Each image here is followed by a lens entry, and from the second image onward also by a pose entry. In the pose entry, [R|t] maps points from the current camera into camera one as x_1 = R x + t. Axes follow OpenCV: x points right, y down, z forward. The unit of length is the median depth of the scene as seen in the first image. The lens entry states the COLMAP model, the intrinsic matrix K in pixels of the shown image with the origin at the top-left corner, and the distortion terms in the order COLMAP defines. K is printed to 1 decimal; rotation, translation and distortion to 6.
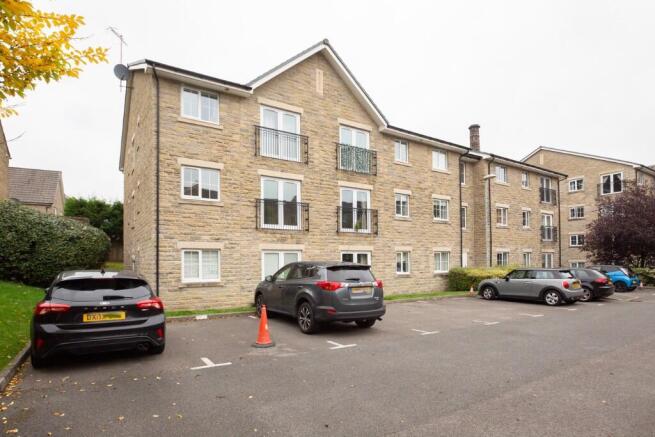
lens RADIAL K [[322.7, 0, 327.4], [0, 322.7, 258.8], [0, 0, 1]] dist [-0.003727, -0.000872]
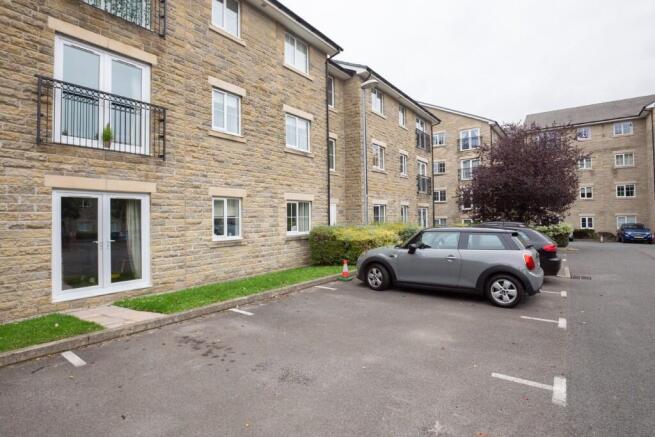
lens RADIAL K [[322.8, 0, 329.7], [0, 322.8, 212.6], [0, 0, 1]] dist [0.020160, 0.000117]
pose [[0.923261, 0.005405, 0.384135, 0.171758], [-0.000844, 0.999927, -0.012041, 0.007875], [-0.384172, 0.010793, 0.923198, 0.408786]]
